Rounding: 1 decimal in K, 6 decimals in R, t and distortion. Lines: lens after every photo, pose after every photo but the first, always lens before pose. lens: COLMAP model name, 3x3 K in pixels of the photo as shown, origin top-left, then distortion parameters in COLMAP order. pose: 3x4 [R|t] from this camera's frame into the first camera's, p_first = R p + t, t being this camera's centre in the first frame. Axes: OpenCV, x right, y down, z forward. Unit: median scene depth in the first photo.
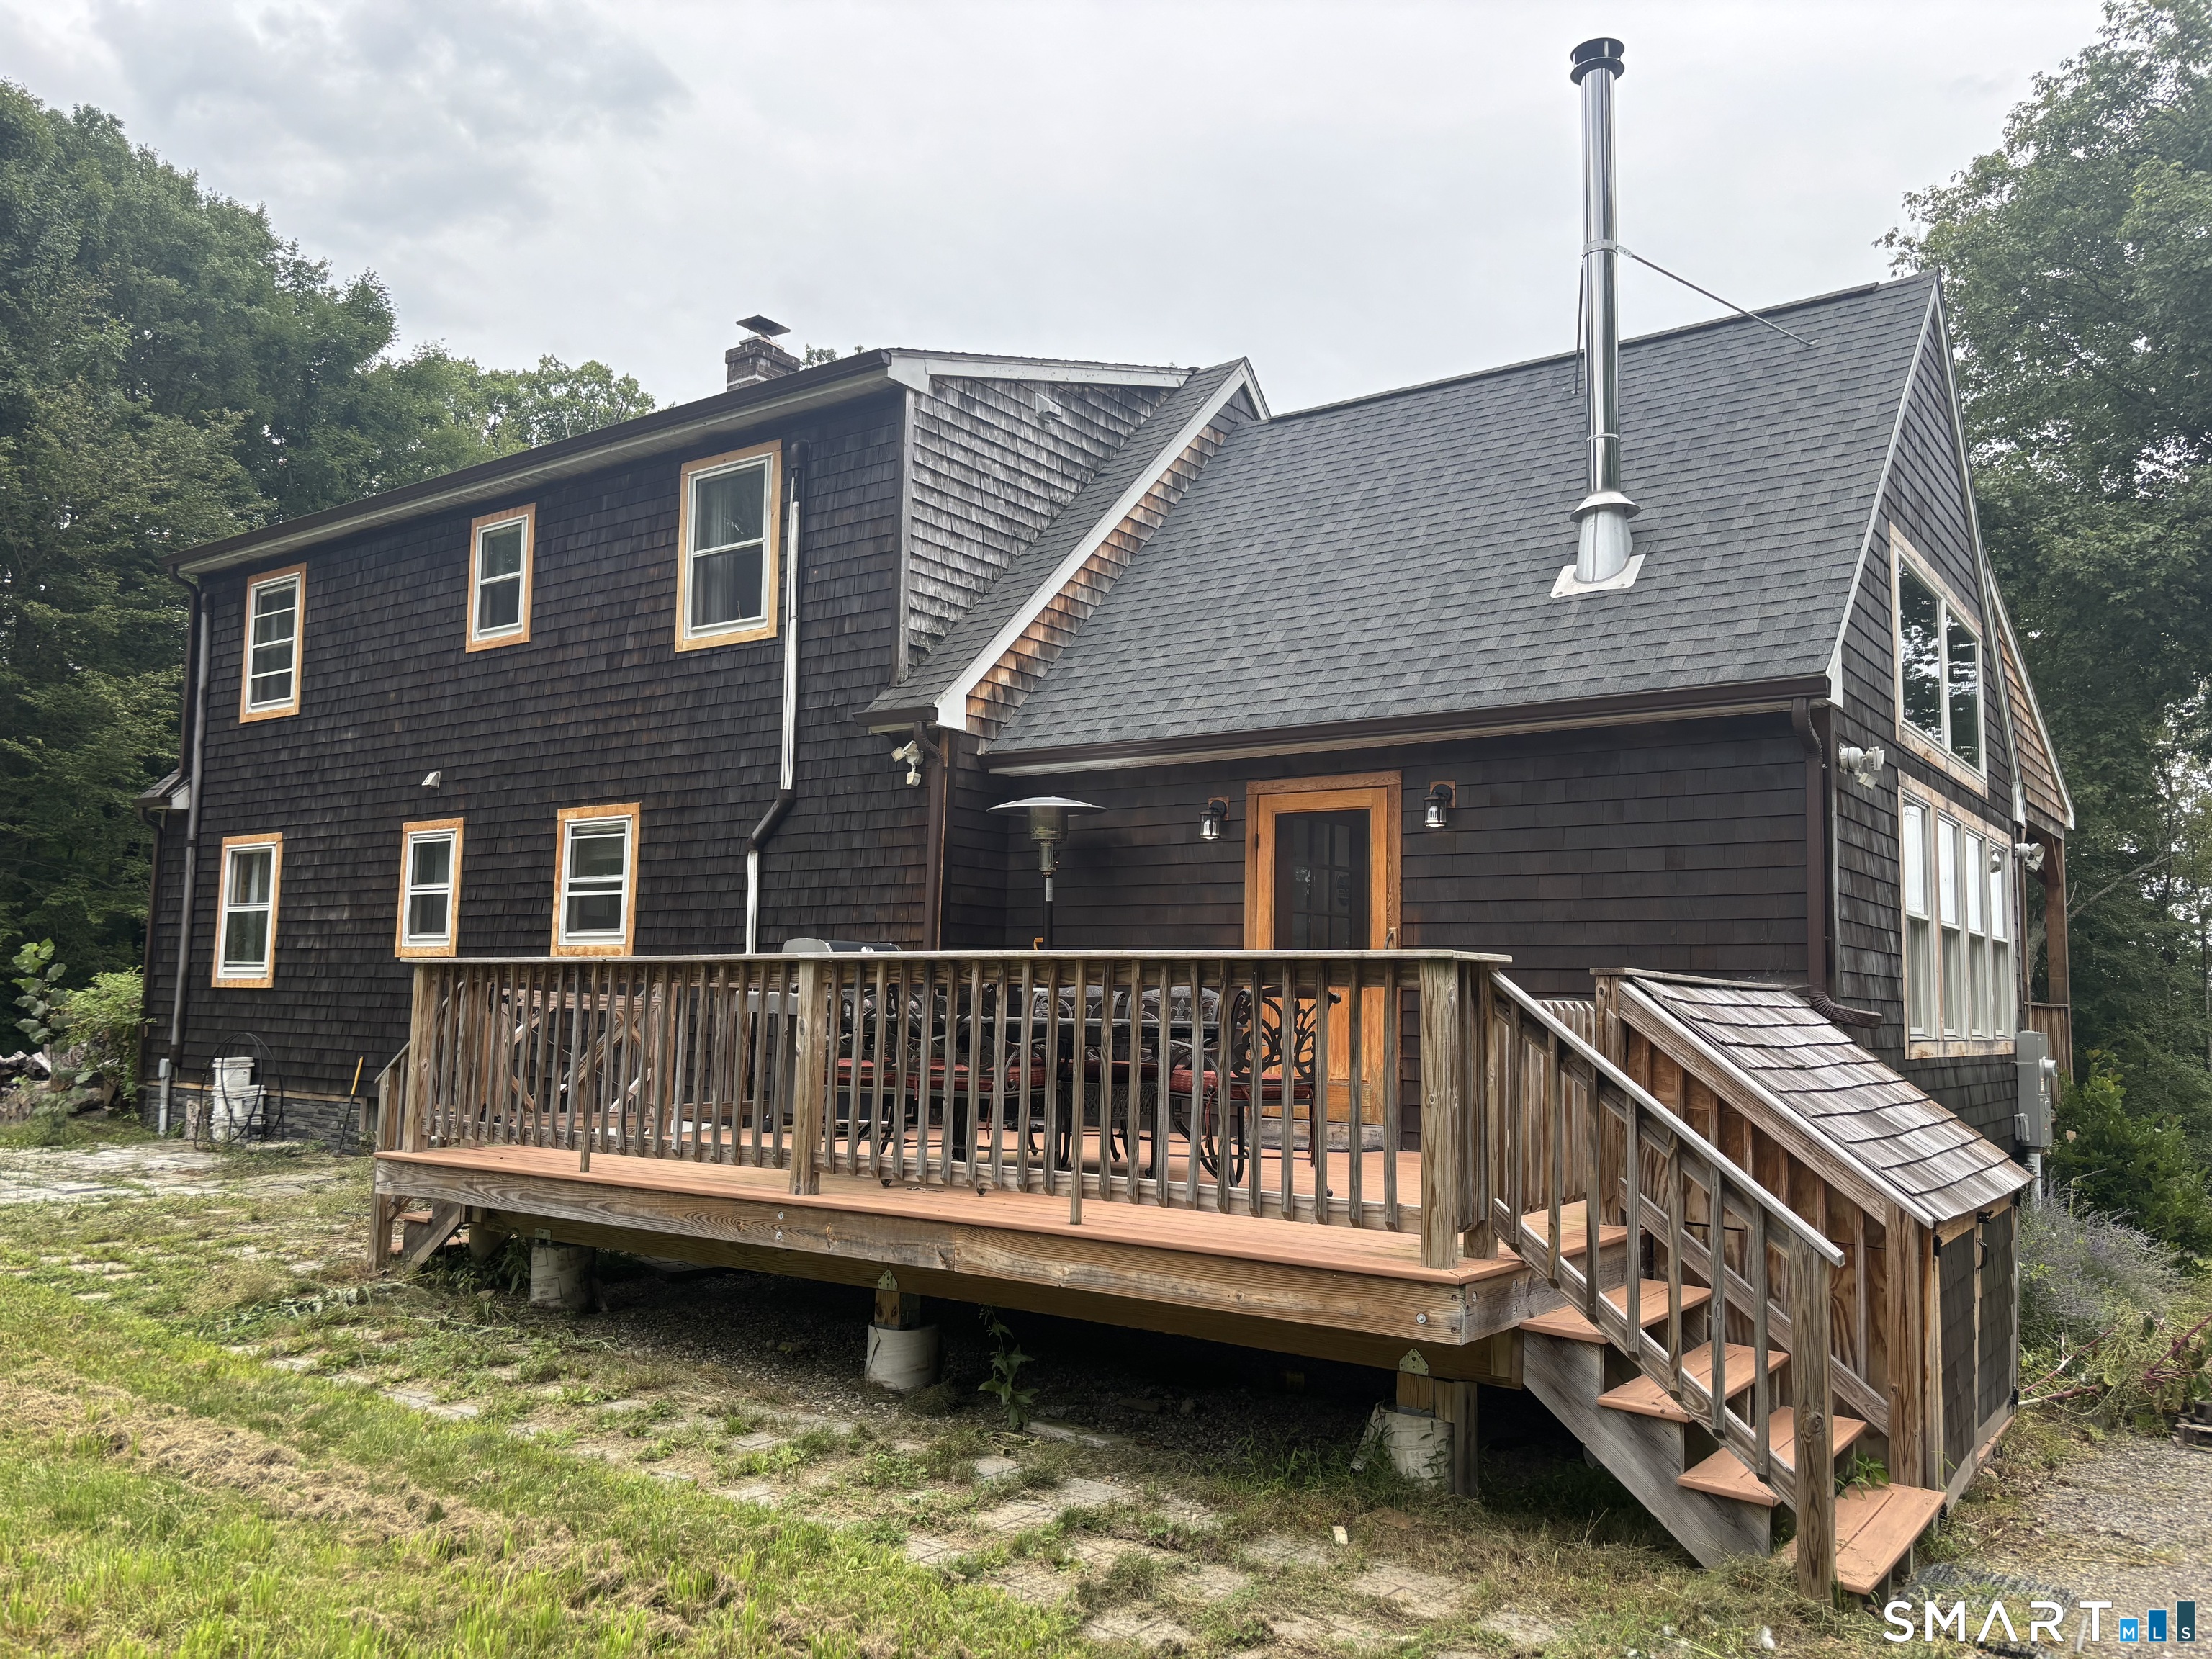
lens RADIAL K [[1664.5, 0, 1107.3], [0, 1664.5, 825.4], [0, 0, 1]] dist [0.026424, -0.021767]
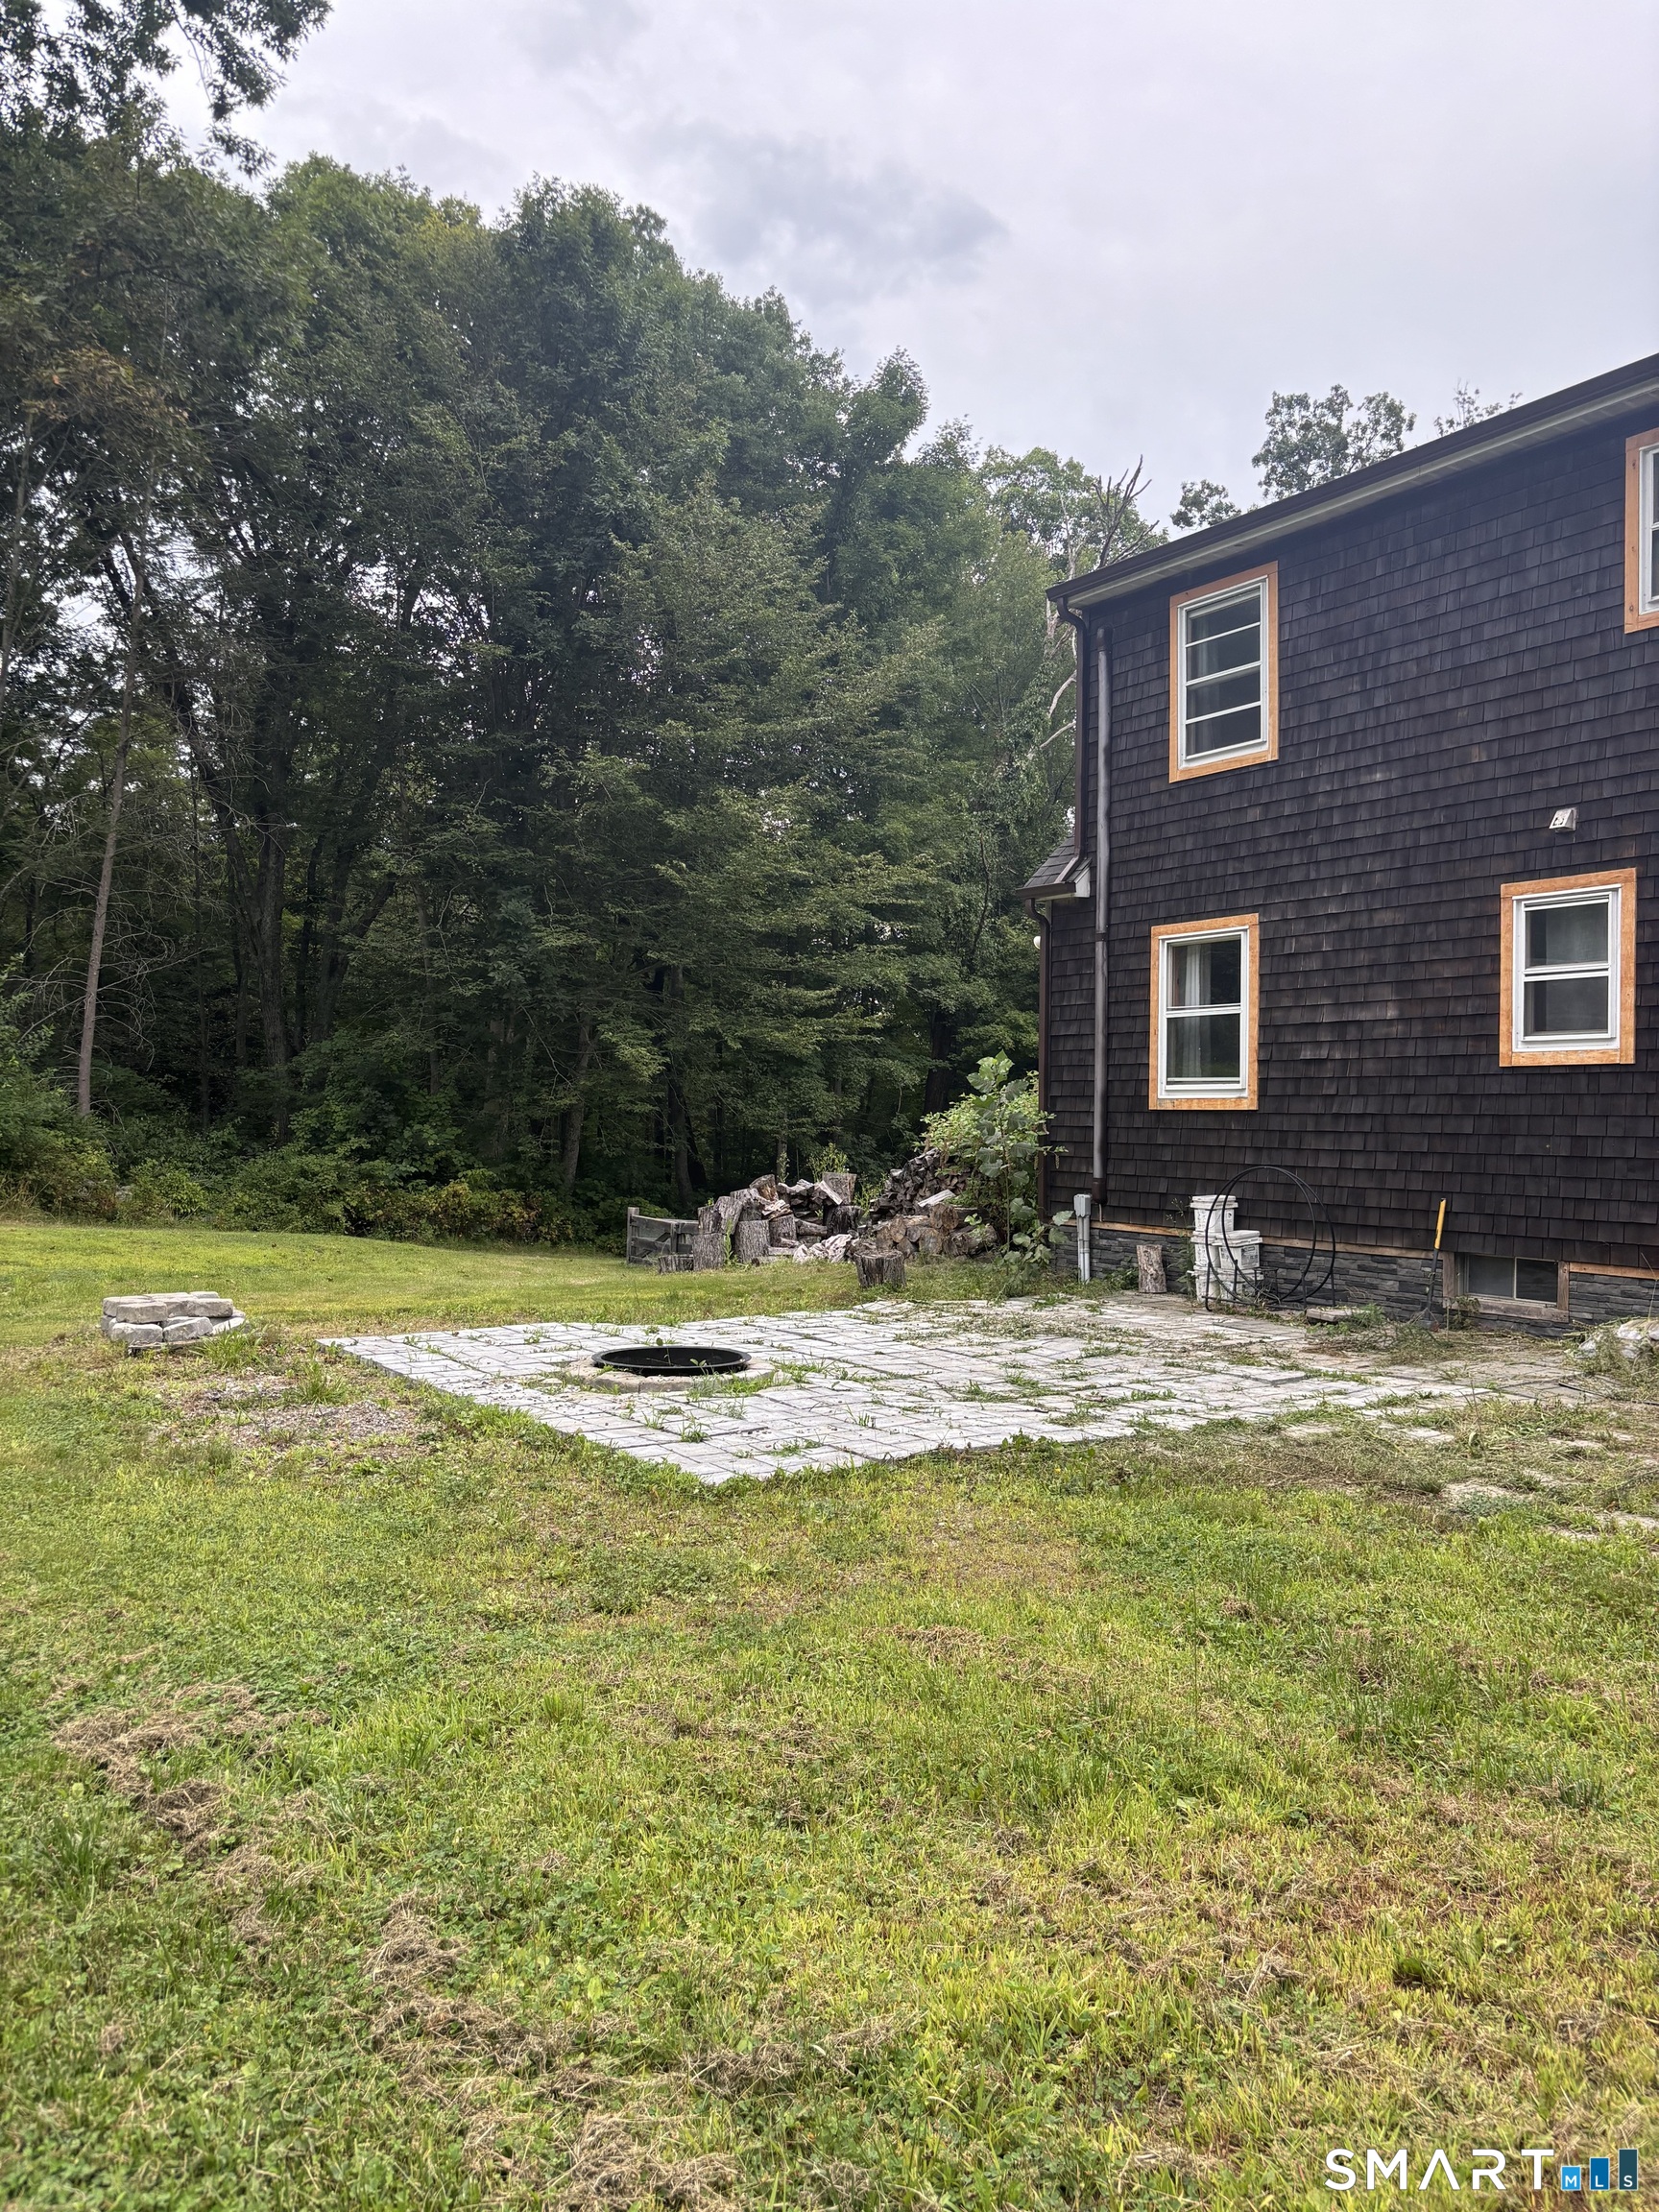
lens RADIAL K [[1664.5, 0, 828.7], [0, 1664.5, 1115.8], [0, 0, 1]] dist [0.026424, -0.021767]
pose [[0.940531, -0.006903, -0.339638, -0.419362], [0.040380, 0.994977, 0.091596, 0.019042], [0.337300, -0.099864, 0.936085, 0.186576]]
